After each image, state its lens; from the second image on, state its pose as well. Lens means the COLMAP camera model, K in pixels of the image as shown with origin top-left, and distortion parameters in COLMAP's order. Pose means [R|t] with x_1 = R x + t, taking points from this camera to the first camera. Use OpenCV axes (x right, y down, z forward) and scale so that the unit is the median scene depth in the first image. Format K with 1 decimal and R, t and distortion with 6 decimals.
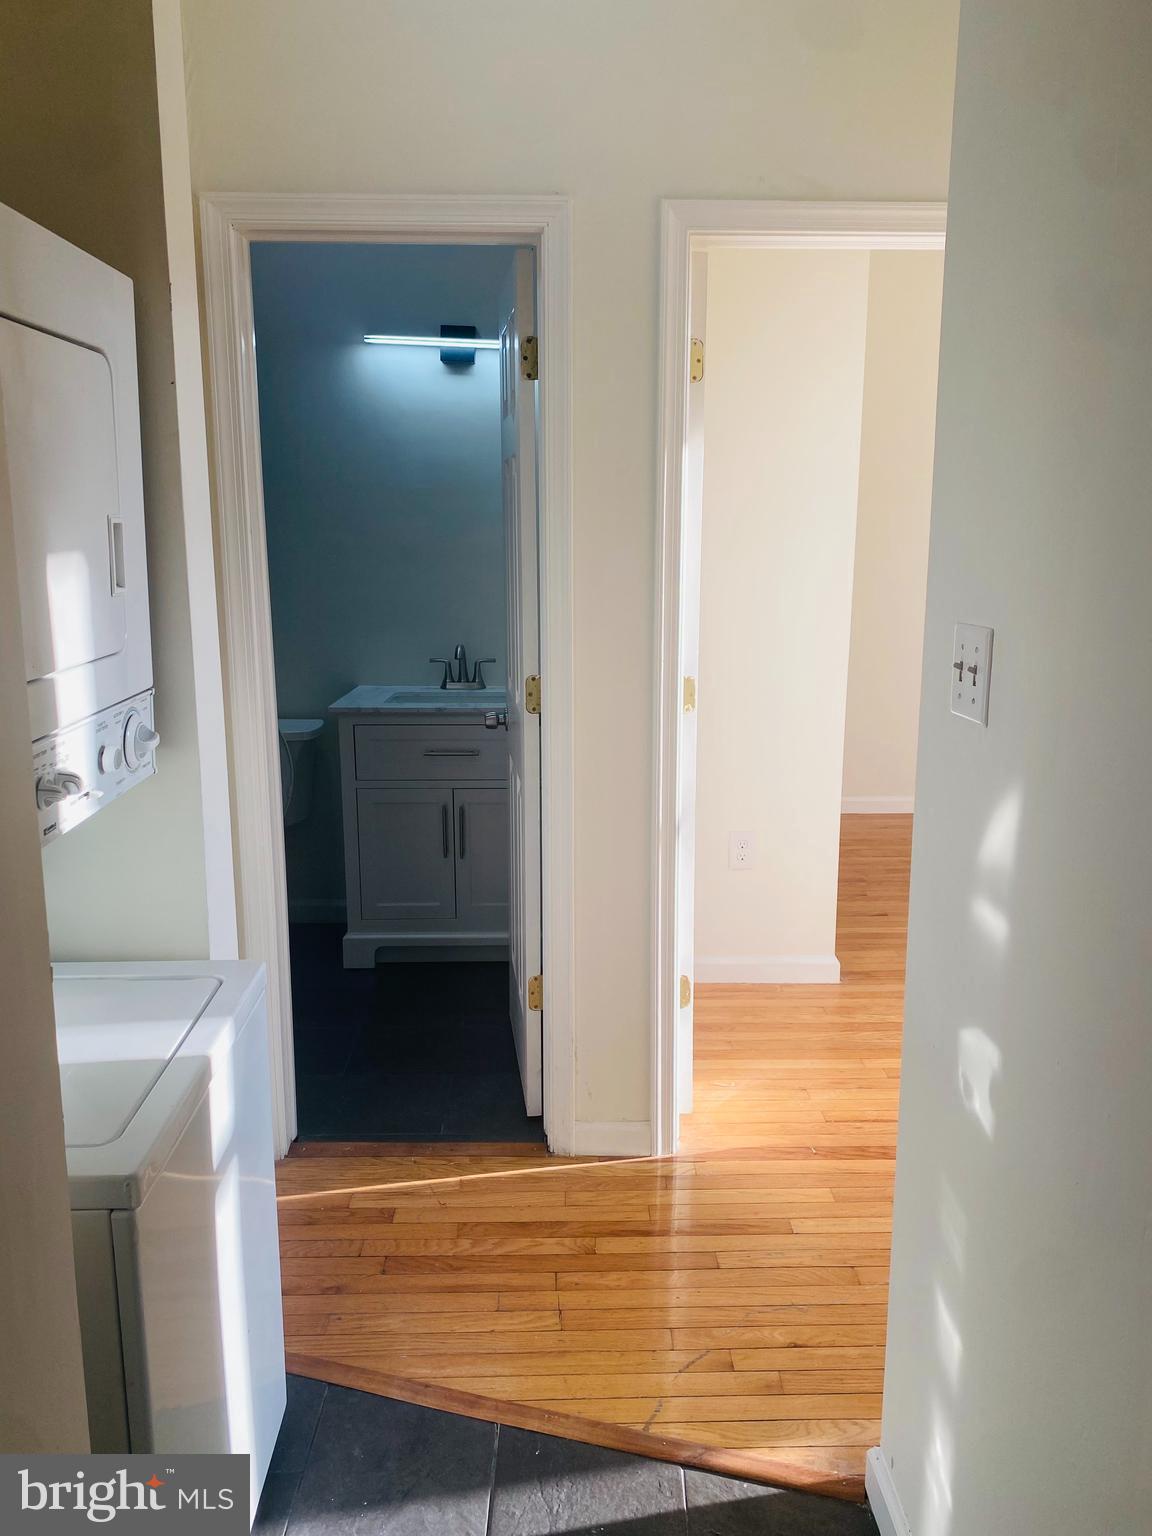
lens RADIAL K [[1182.1, 0, 571.4], [0, 1182.1, 759.5], [0, 0, 1]] dist [0.009997, -0.002100]
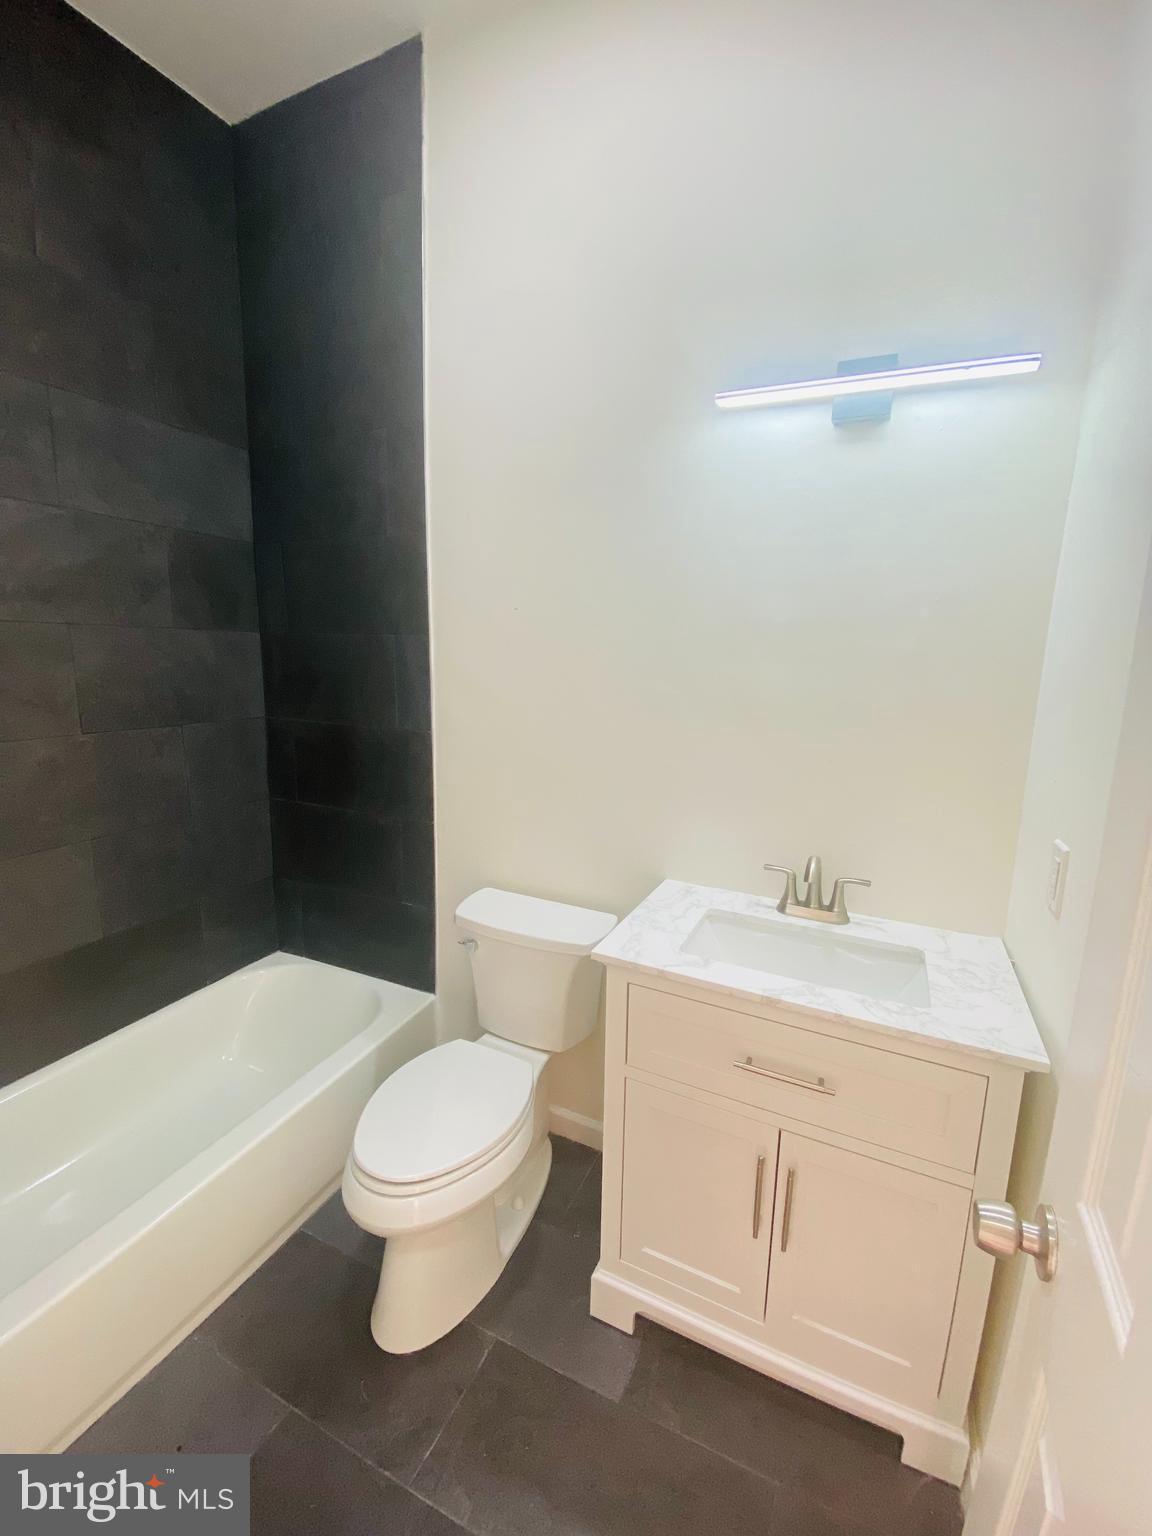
lens RADIAL K [[616.1, 0, 576.0], [0, 616.1, 768.0], [0, 0, 1]] dist [0.024025, 0.000044]
pose [[0.900779, 0.097591, -0.423170, -0.119801], [-0.099510, 0.994881, 0.017616, -0.227645], [0.422722, 0.026241, 0.905879, 1.039947]]
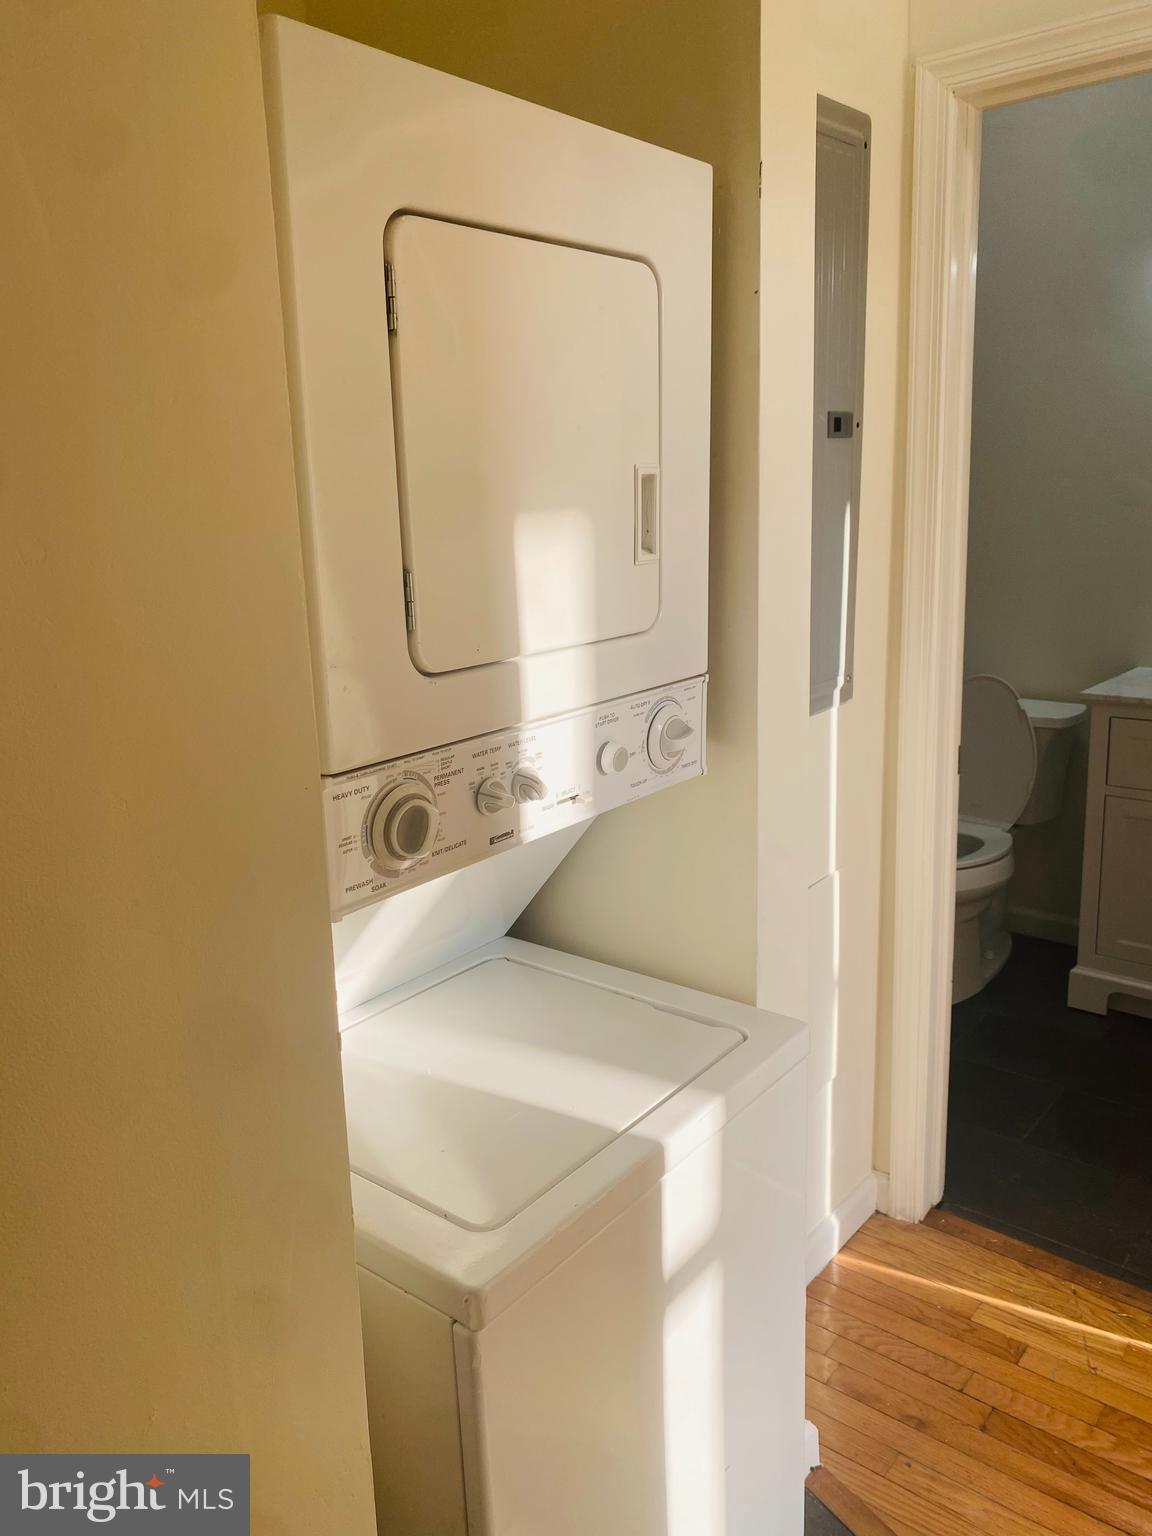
lens RADIAL K [[1182.1, 0, 571.4], [0, 1182.1, 759.5], [0, 0, 1]] dist [0.009997, -0.002100]
pose [[0.765713, 0.119240, -0.632033, 0.074291], [-0.094964, 0.992854, 0.072263, -0.036478], [0.636134, 0.004688, 0.771565, 0.211870]]
